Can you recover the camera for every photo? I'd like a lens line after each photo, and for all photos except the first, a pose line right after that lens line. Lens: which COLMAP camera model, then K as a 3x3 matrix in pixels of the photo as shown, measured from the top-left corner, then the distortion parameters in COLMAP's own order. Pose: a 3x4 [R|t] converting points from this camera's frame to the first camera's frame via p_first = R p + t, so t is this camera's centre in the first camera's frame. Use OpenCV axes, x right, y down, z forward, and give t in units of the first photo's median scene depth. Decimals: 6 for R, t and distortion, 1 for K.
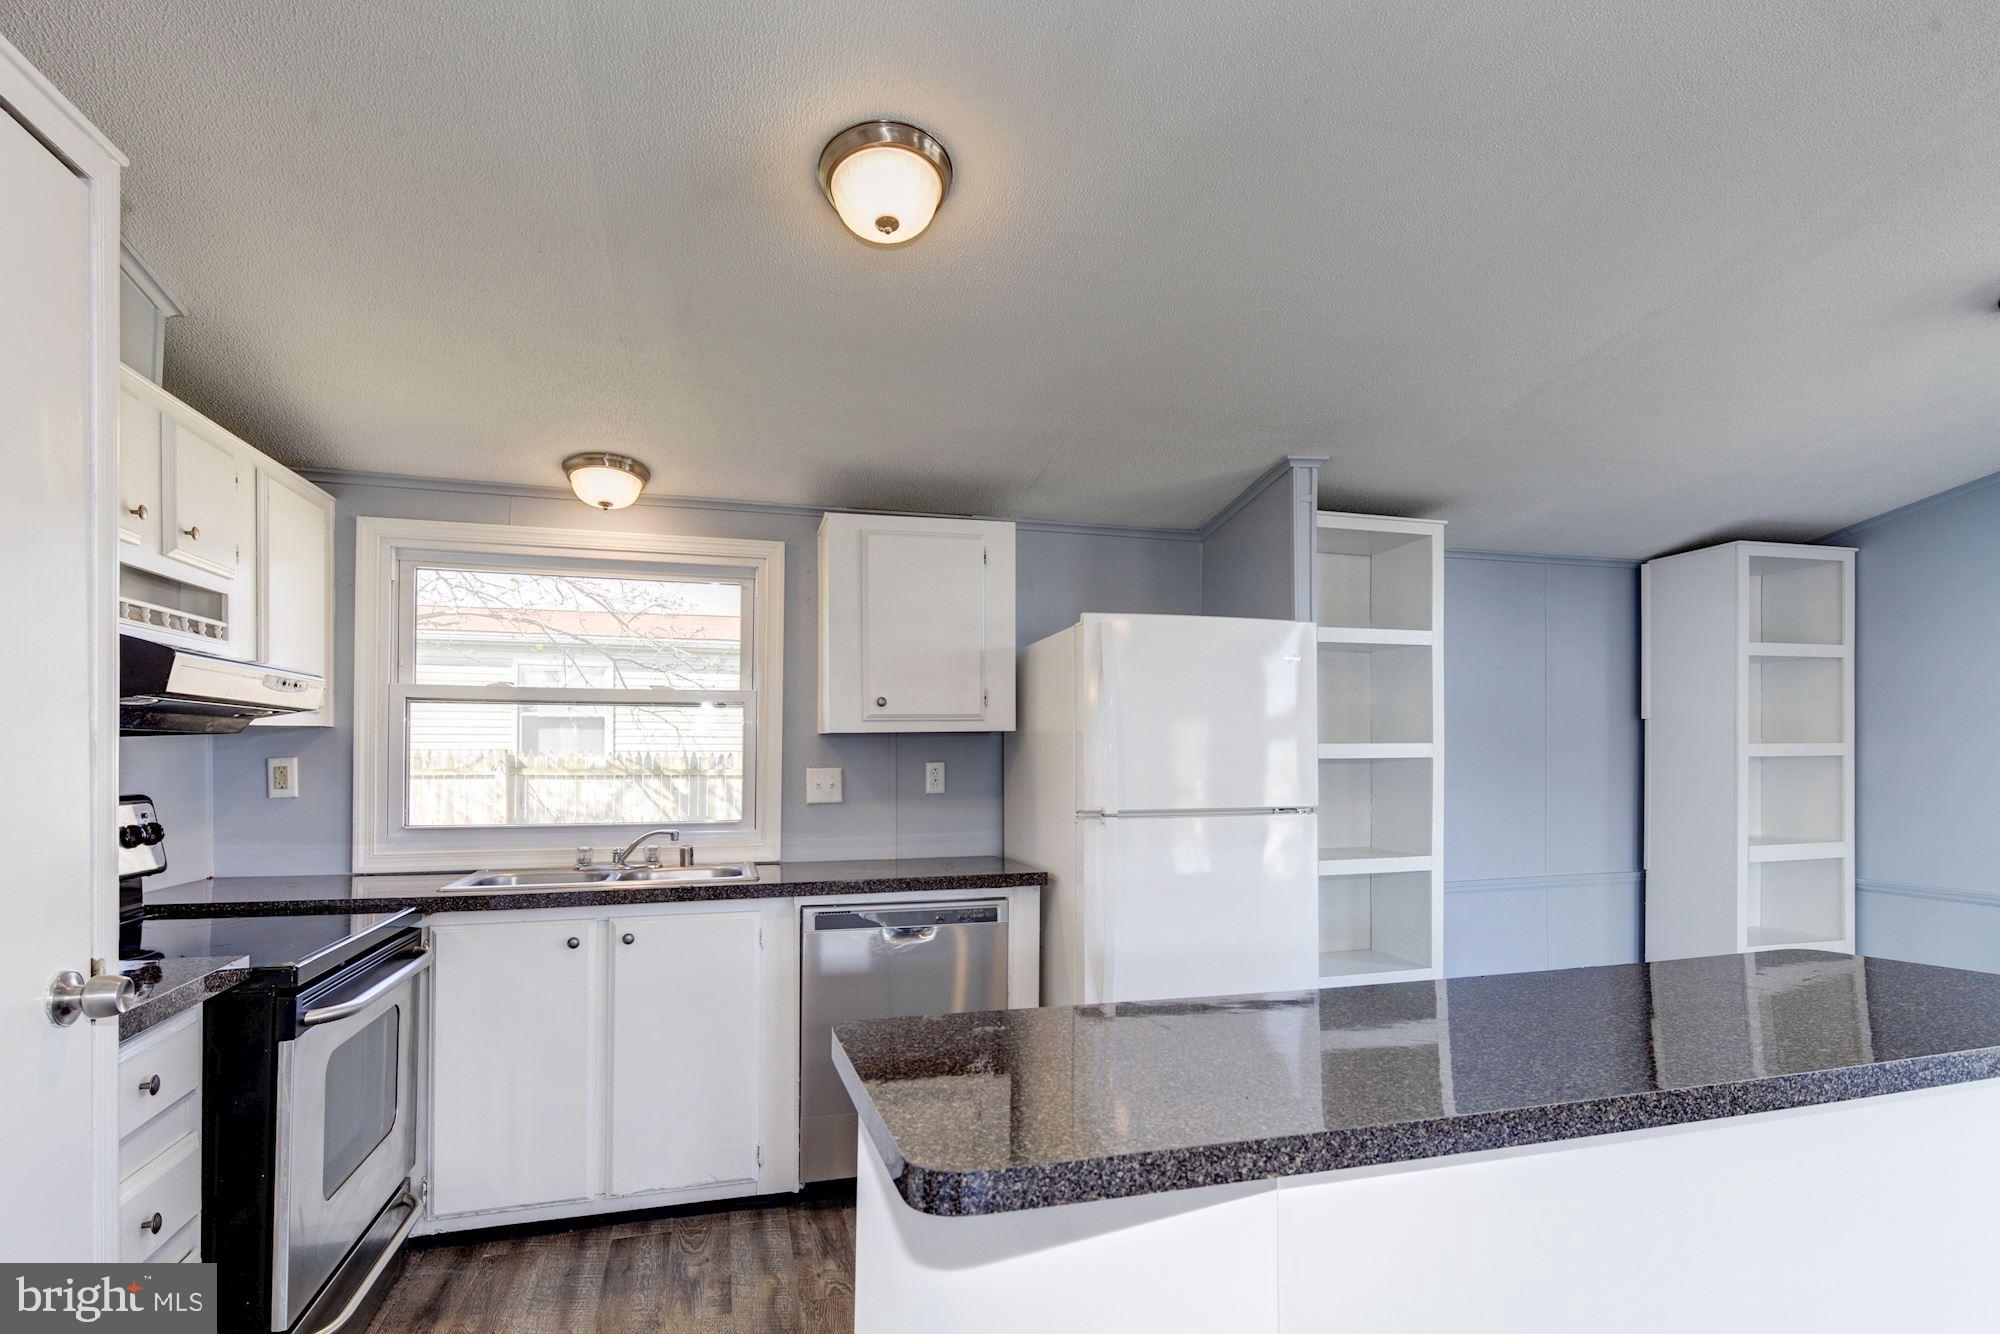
lens RADIAL K [[969.0, 0, 993.9], [0, 969.0, 750.9], [0, 0, 1]] dist [0.005625, -0.004312]
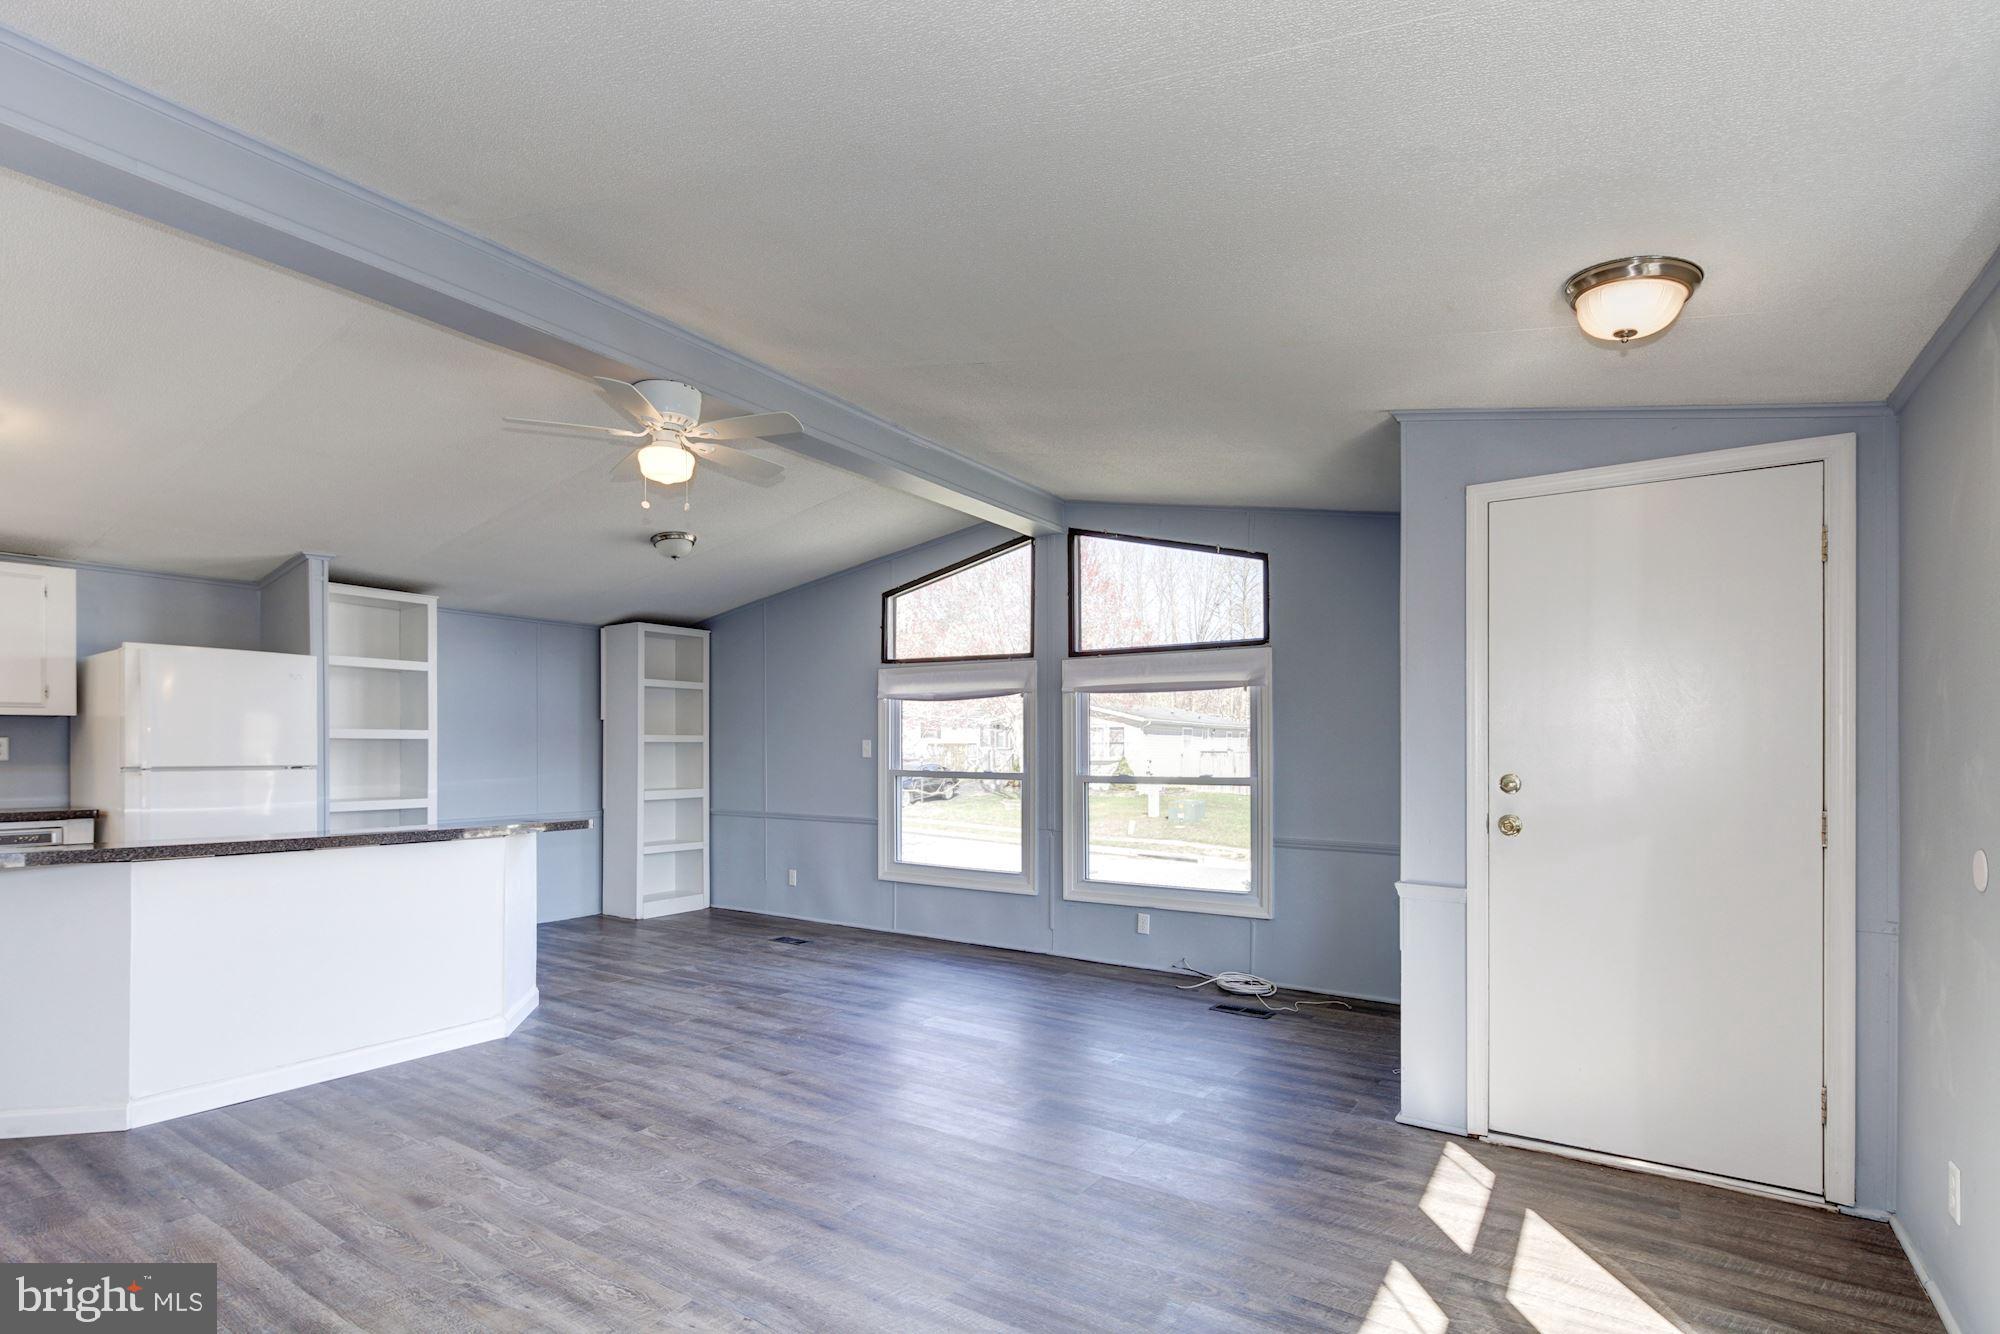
lens RADIAL K [[969.0, 0, 991.9], [0, 969.0, 753.3], [0, 0, 1]] dist [0.005625, -0.004312]
pose [[0.761240, 0.004150, 0.648457, 0.124353], [-0.007963, 0.999964, 0.002948, 0.020842], [-0.648421, -0.007408, 0.761246, -0.981870]]
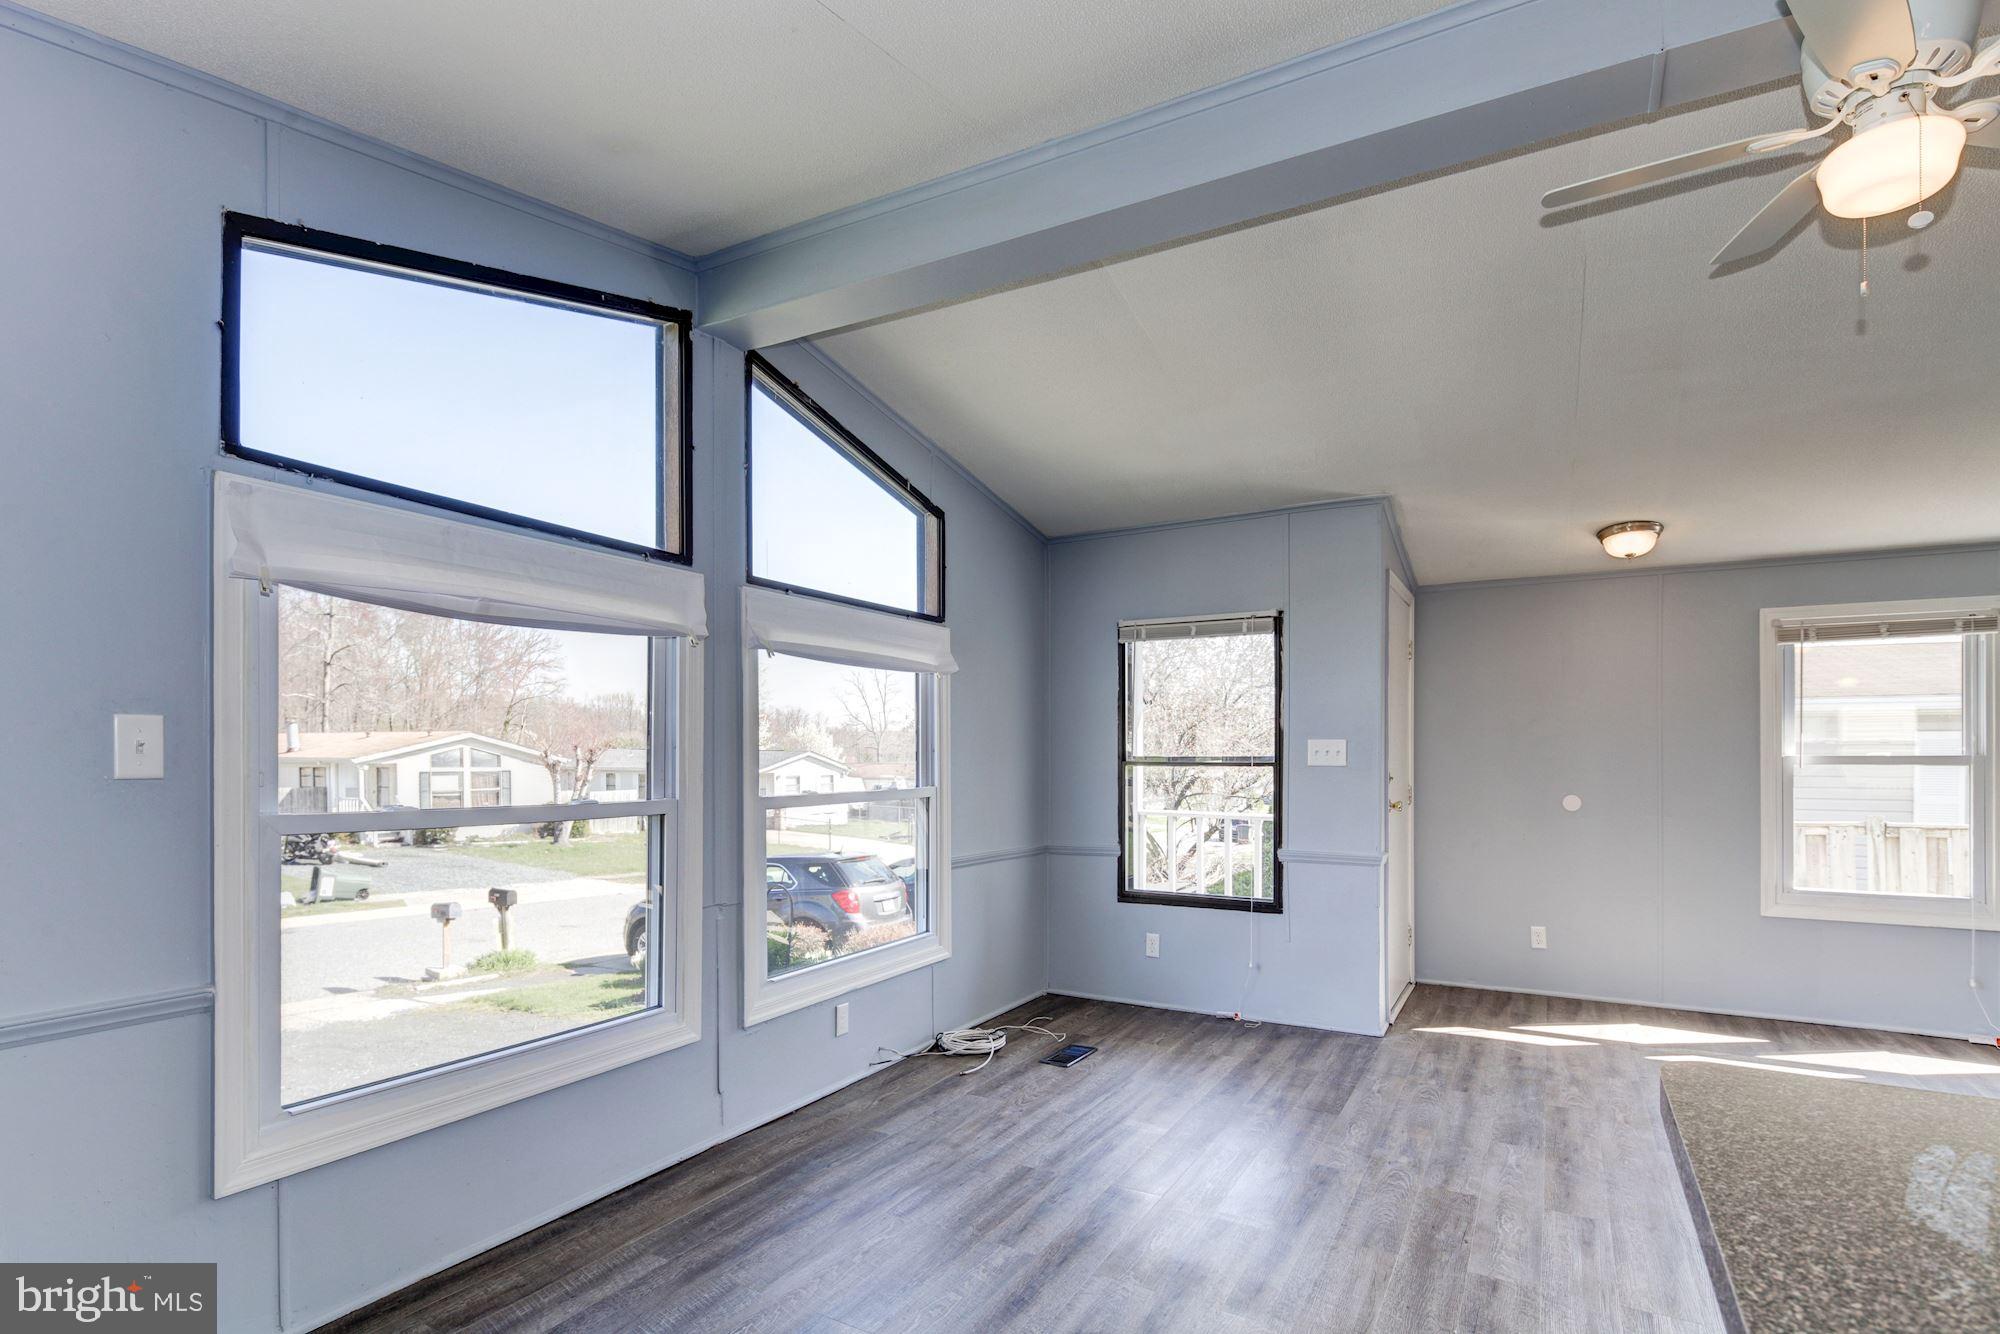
lens RADIAL K [[969.0, 0, 998.2], [0, 969.0, 757.6], [0, 0, 1]] dist [0.005625, -0.004312]
pose [[-0.699448, 0.000544, 0.714683, 0.522600], [-0.003116, 0.999988, -0.003812, 0.026543], [-0.714676, -0.004893, -0.699438, 0.844332]]
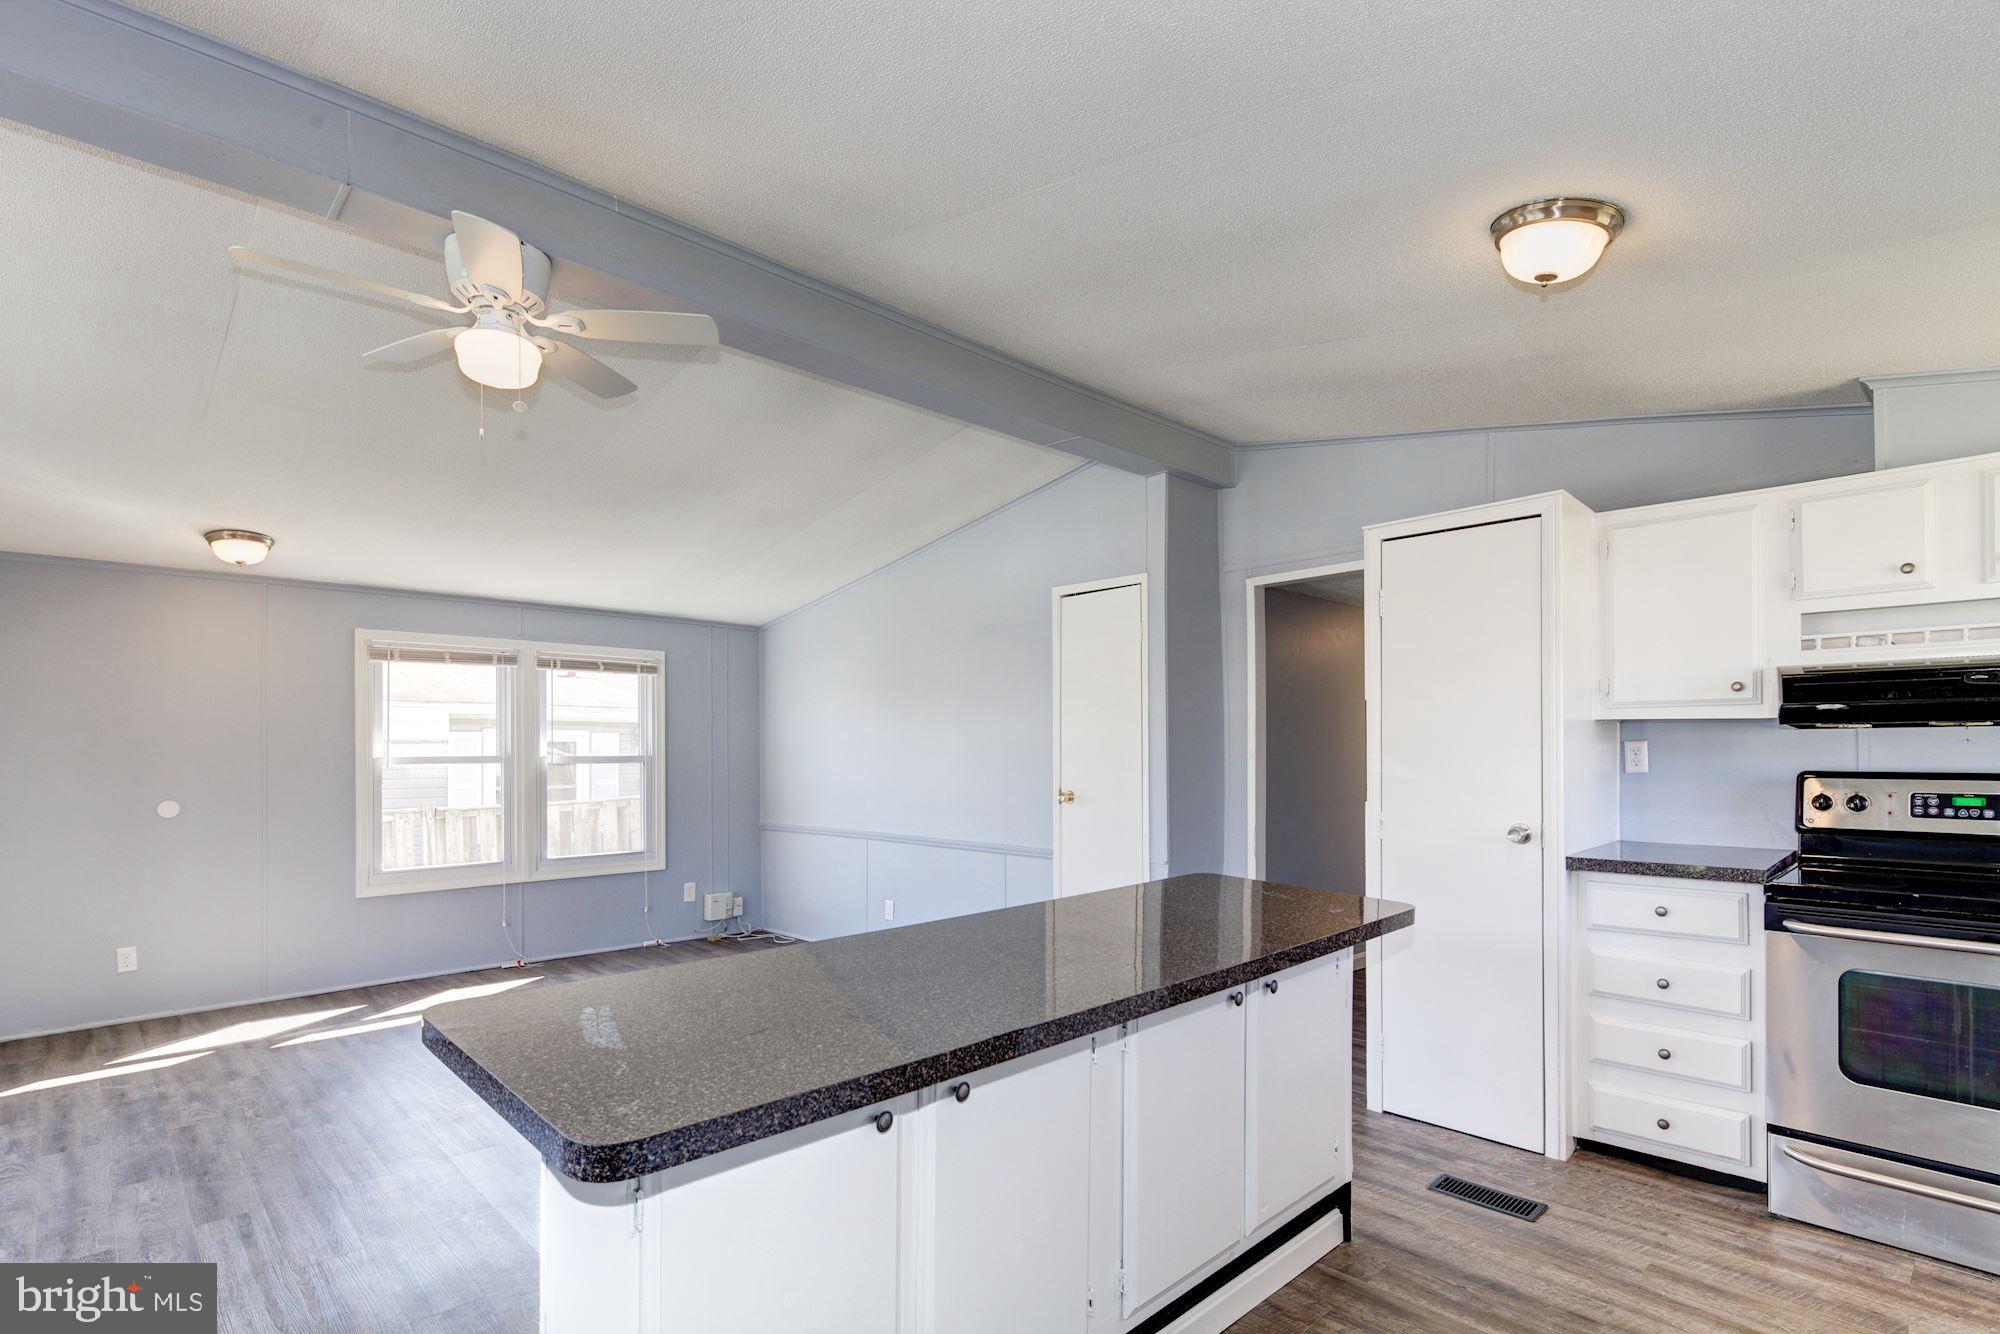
lens RADIAL K [[969.0, 0, 991.2], [0, 969.0, 738.8], [0, 0, 1]] dist [0.005625, -0.004312]
pose [[-0.884678, -0.000187, -0.466202, 0.575575], [0.005525, 0.999926, -0.010884, 0.006821], [0.466170, -0.012205, -0.884611, 0.978574]]
